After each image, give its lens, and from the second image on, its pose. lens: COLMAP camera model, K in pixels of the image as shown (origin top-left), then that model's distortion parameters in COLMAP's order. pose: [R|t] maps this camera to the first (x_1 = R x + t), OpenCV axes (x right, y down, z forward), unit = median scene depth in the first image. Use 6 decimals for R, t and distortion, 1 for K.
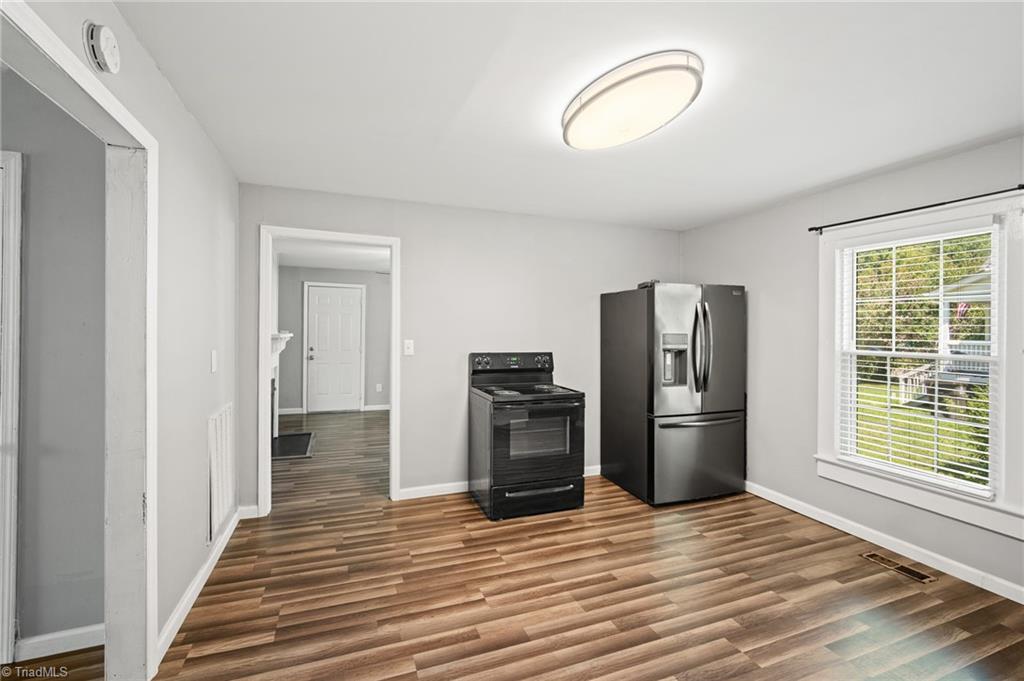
lens RADIAL K [[446.8, 0, 517.4], [0, 446.8, 332.5], [0, 0, 1]] dist [-0.018033, 0.003333]
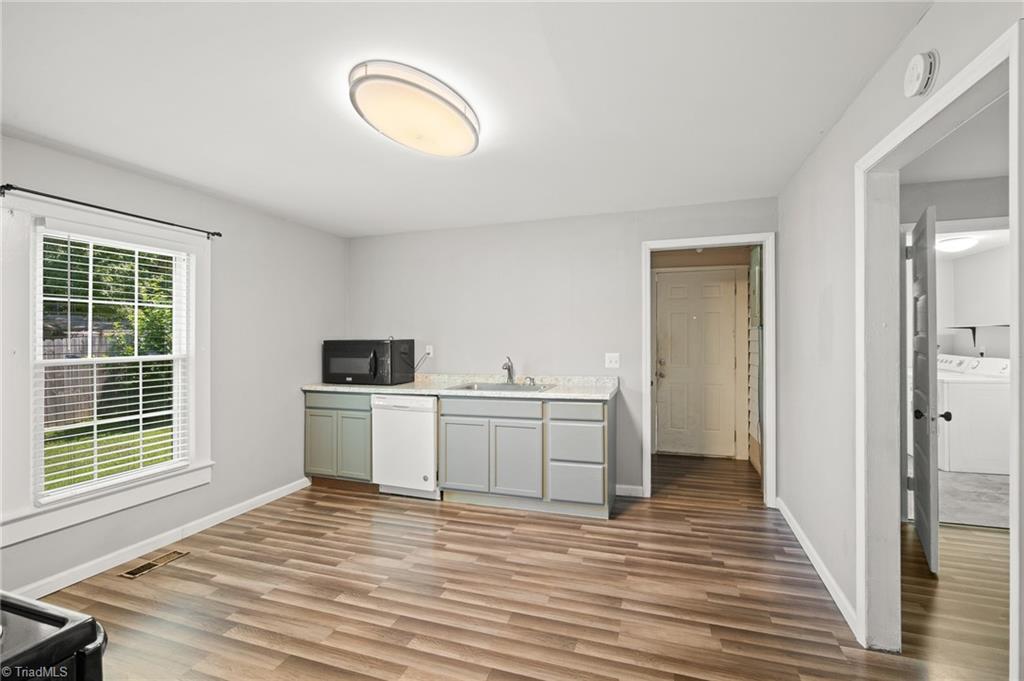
lens RADIAL K [[446.8, 0, 518.5], [0, 446.8, 337.8], [0, 0, 1]] dist [-0.018033, 0.003333]
pose [[-0.764140, -0.006637, 0.645016, -0.494306], [0.006156, 0.999826, 0.017581, -0.009822], [-0.645021, 0.017405, -0.763967, 1.354580]]
